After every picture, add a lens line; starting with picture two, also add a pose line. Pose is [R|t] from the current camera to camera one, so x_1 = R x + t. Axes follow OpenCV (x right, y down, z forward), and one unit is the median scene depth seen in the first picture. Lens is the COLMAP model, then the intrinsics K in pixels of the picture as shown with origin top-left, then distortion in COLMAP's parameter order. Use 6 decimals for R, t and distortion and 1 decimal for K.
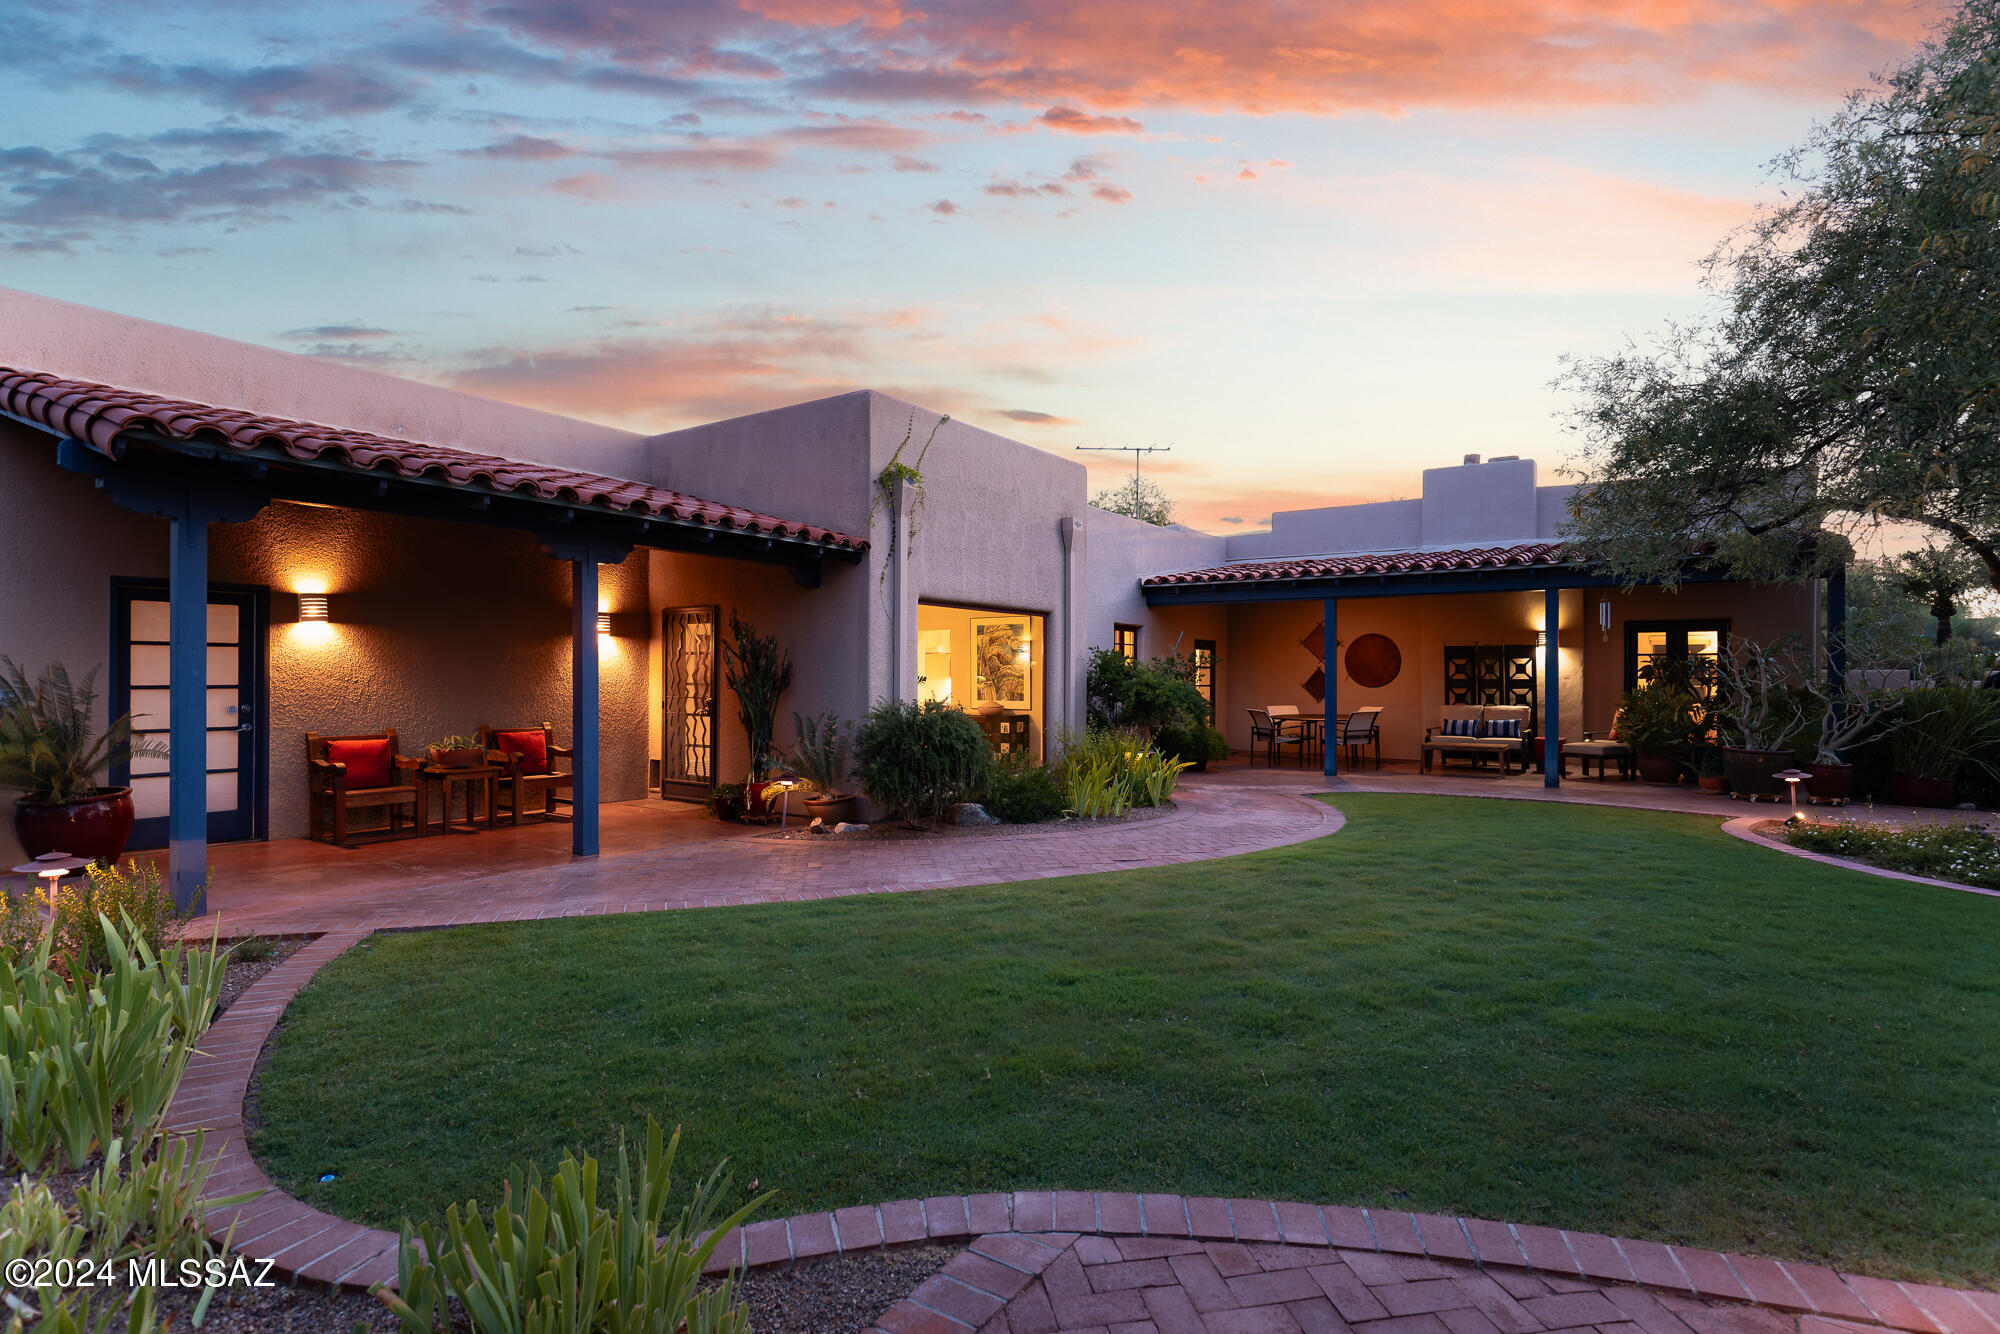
lens RADIAL K [[995.7, 0, 997.8], [0, 995.7, 678.3], [0, 0, 1]] dist [0.000459, -0.000105]
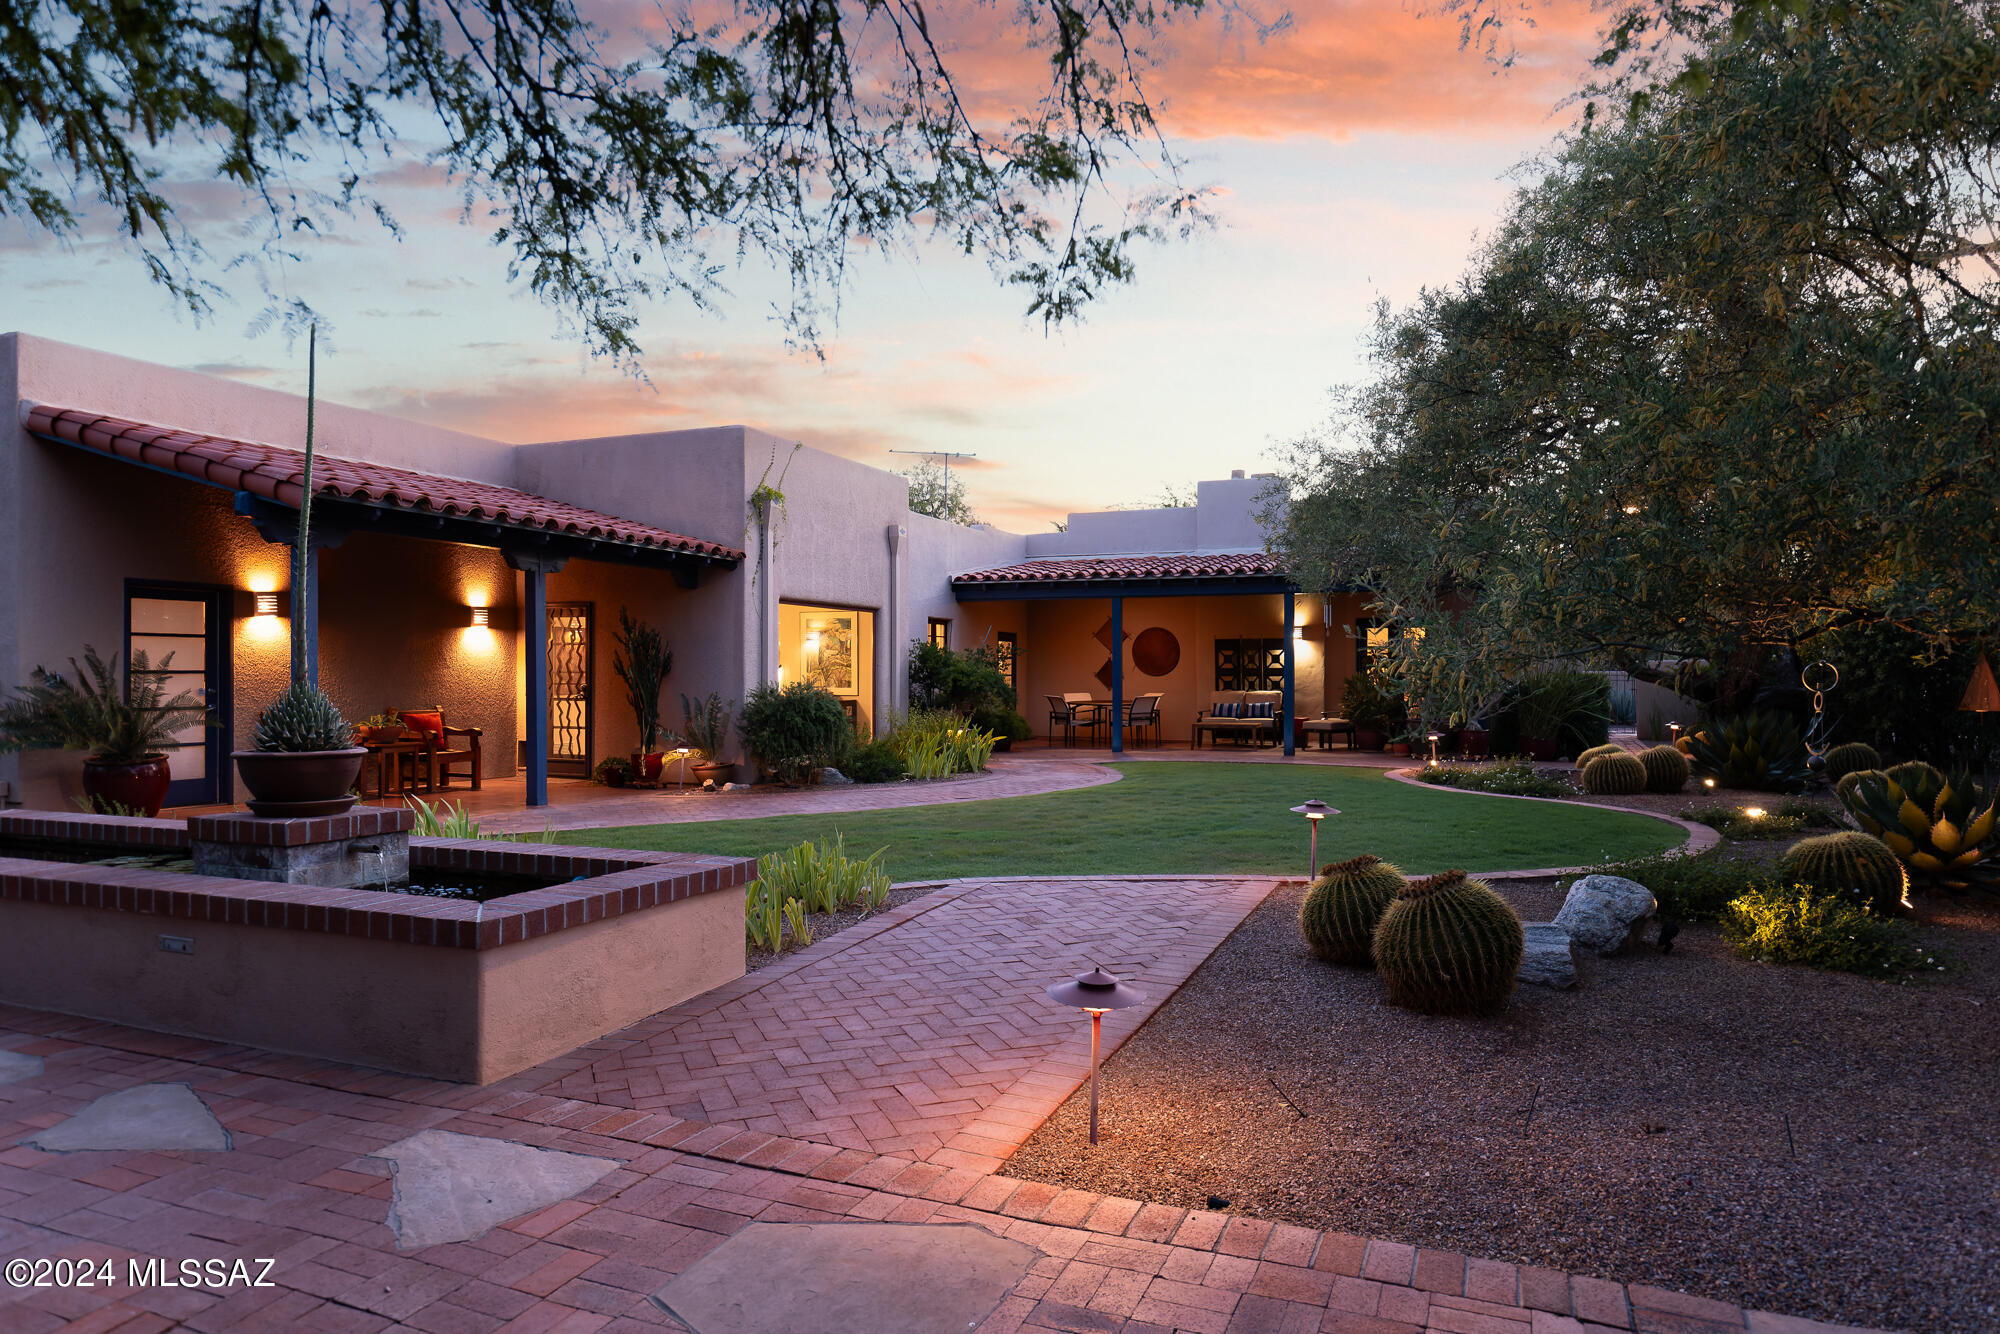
lens RADIAL K [[1273.4, 0, 1000.0], [0, 1273.4, 667.0], [0, 0, 1]] dist [0.001924, 0.000346]
pose [[0.977056, -0.001140, 0.212981, -0.127199], [0.002537, 0.999977, -0.006288, 0.010167], [-0.212969, 0.006684, 0.977036, -0.467637]]
